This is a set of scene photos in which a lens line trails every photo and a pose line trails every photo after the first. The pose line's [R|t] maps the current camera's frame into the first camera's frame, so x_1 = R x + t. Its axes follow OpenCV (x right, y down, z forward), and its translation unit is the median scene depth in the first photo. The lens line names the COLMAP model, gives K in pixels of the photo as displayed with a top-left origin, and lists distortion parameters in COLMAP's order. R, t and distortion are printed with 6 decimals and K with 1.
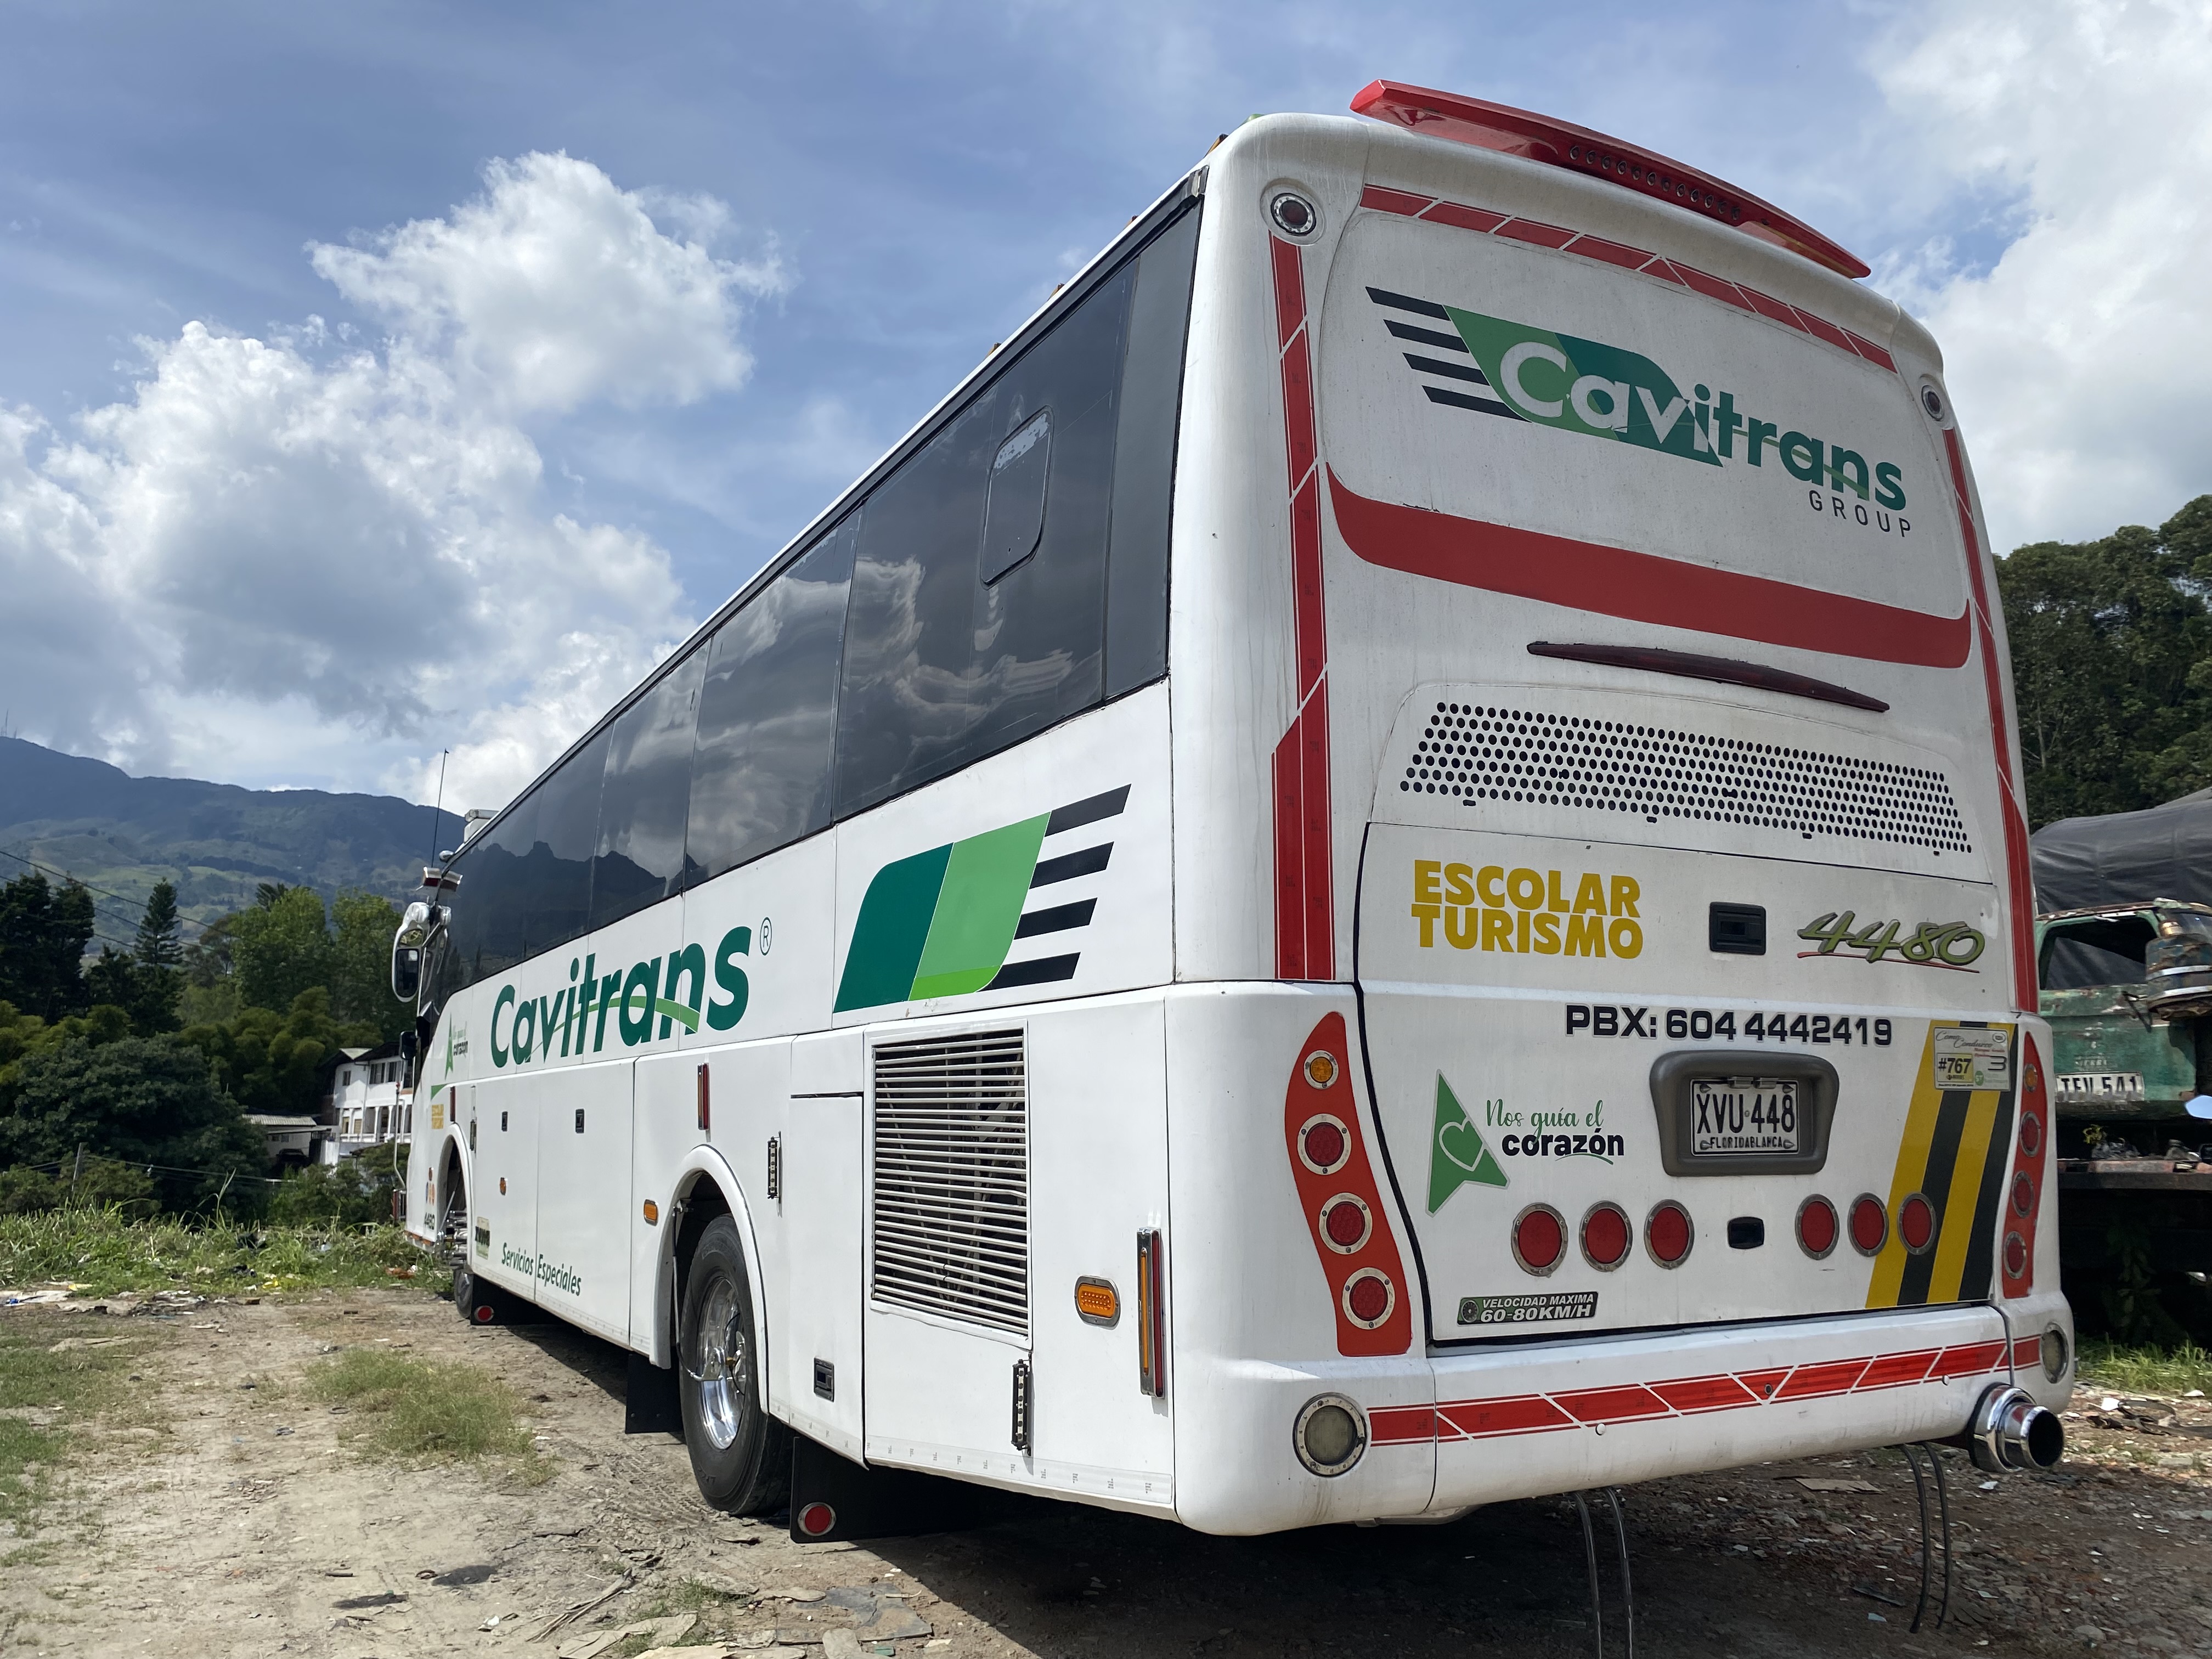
lens RADIAL K [[1705.9, 0, 1105.2], [0, 1705.9, 856.5], [0, 0, 1]] dist [0.003665, 0.002359]
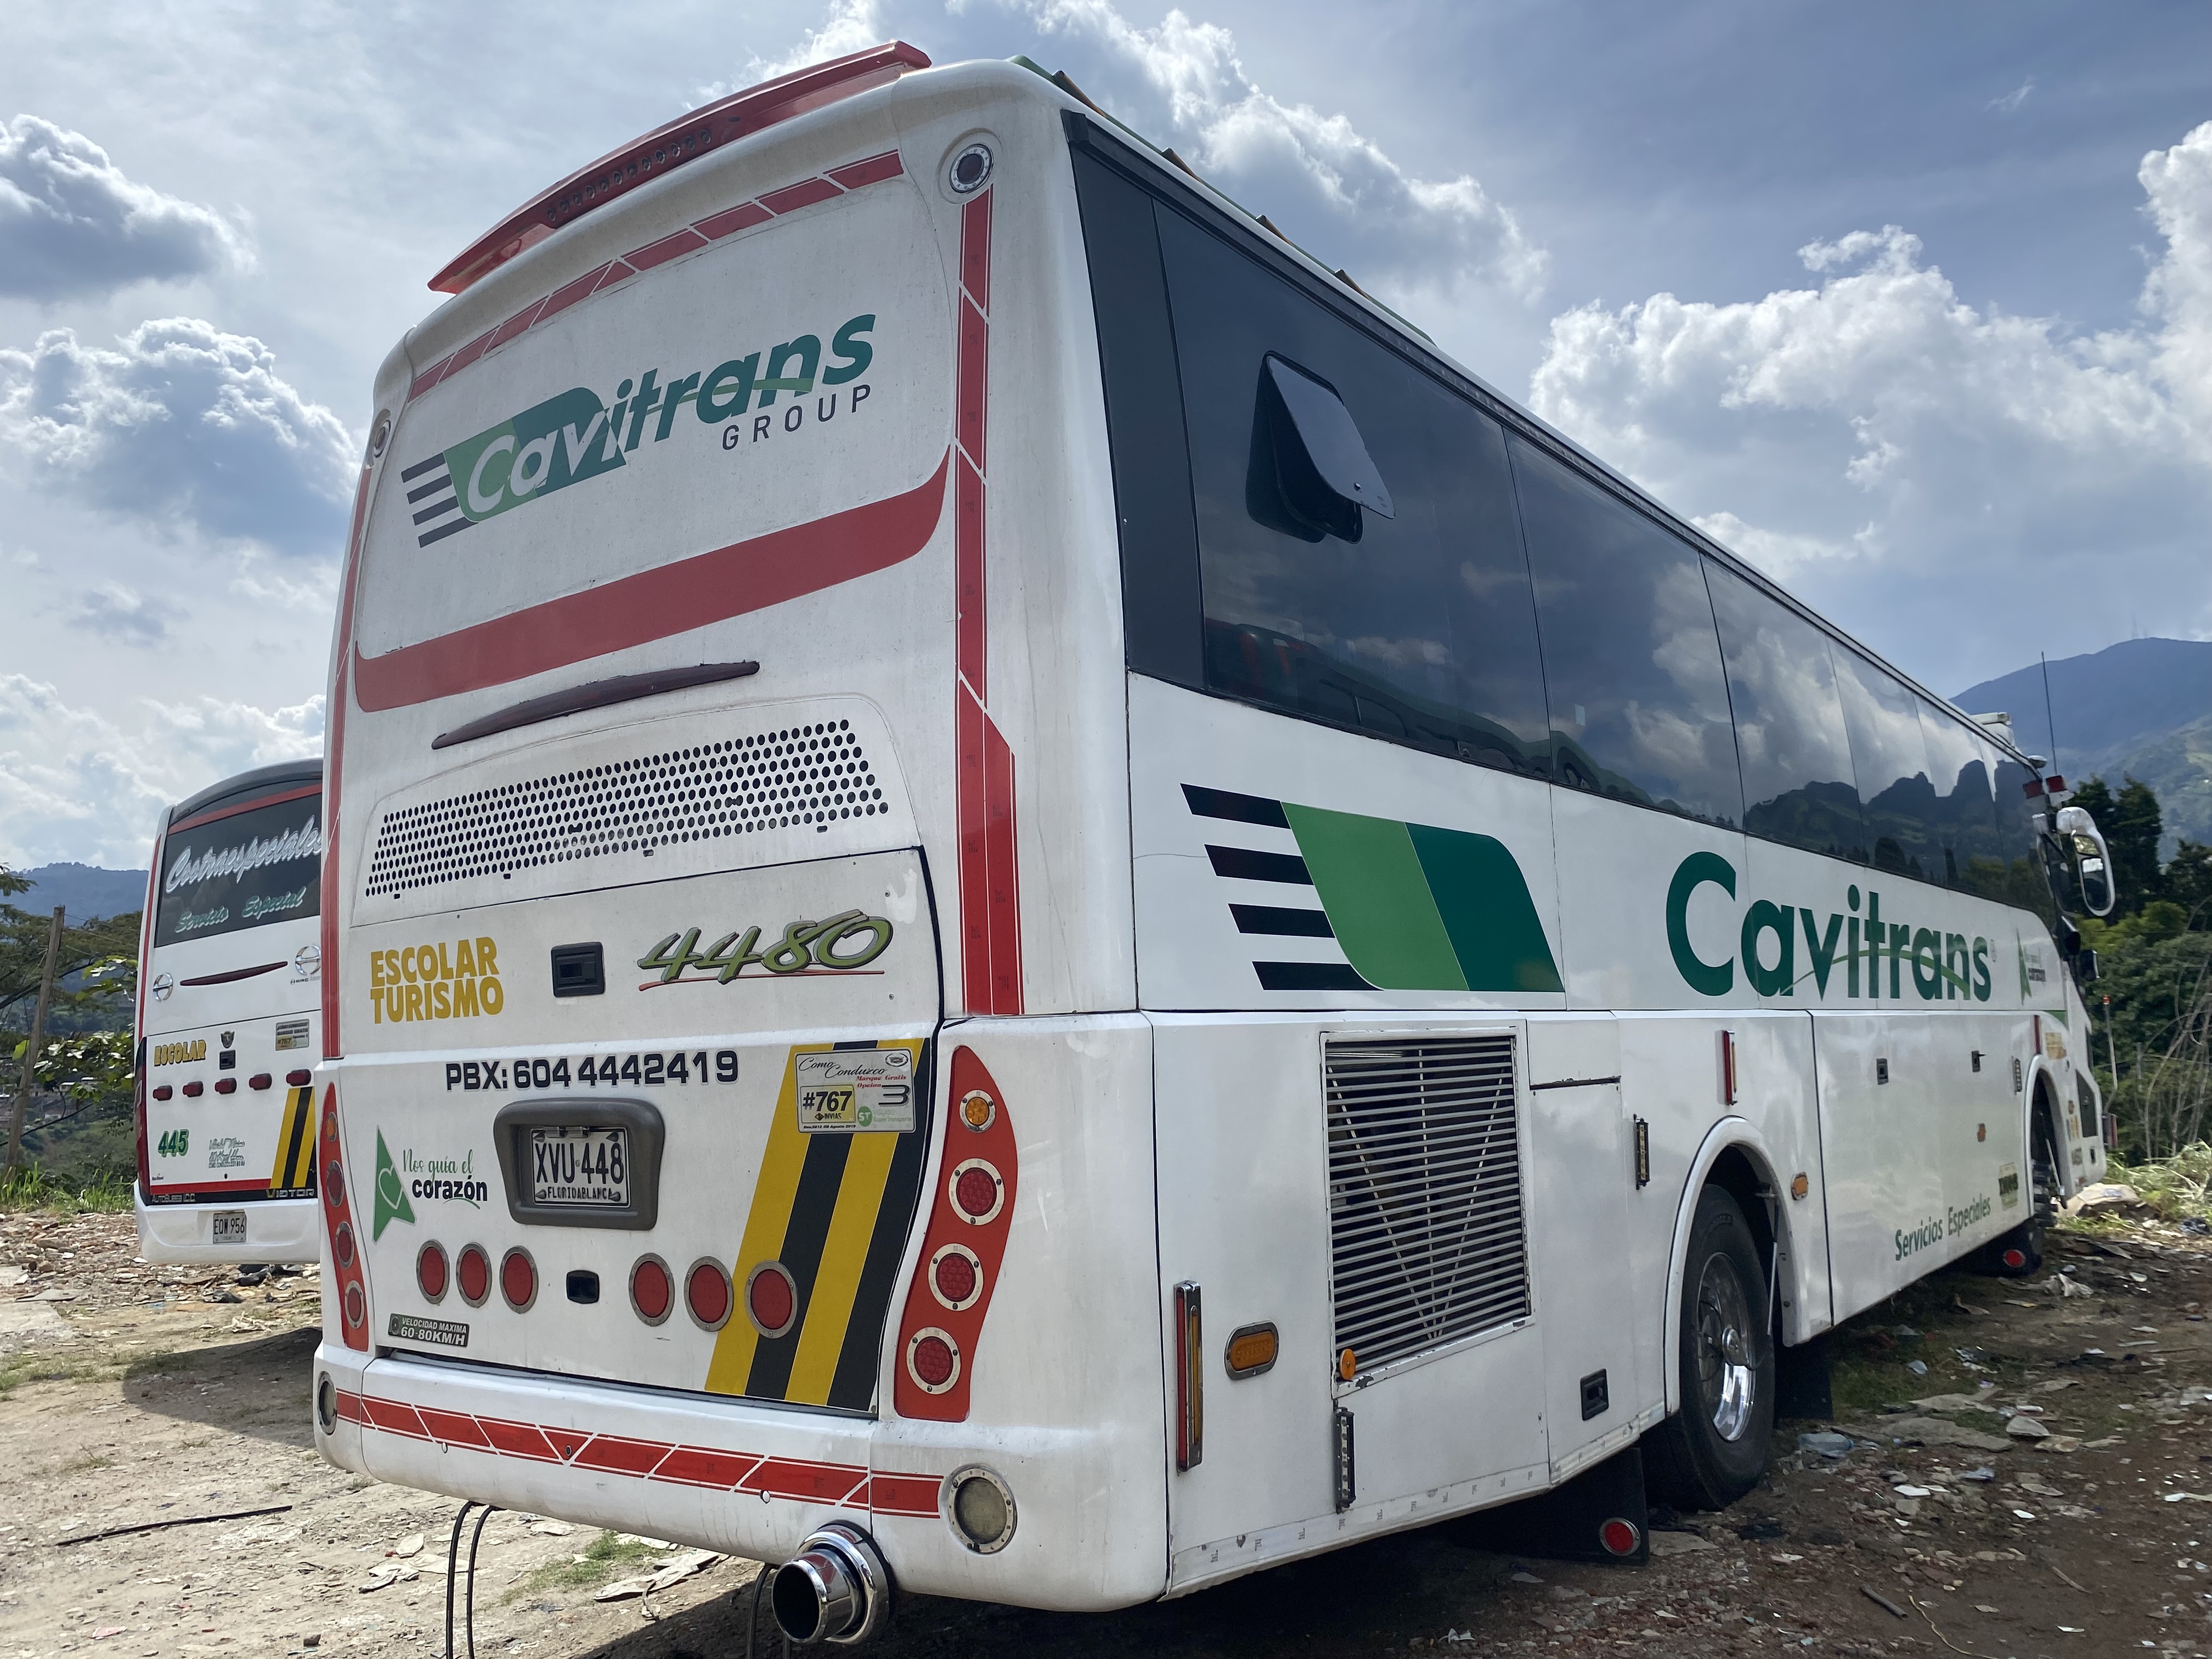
lens RADIAL K [[1699.3, 0, 1106.0], [0, 1699.3, 829.5], [0, 0, 1]] dist [0.008000, -0.000307]
pose [[0.416448, -0.135515, -0.899003, 1.346353], [0.176704, 0.982037, -0.066176, 0.079386], [0.891822, -0.131298, 0.432913, 0.848379]]
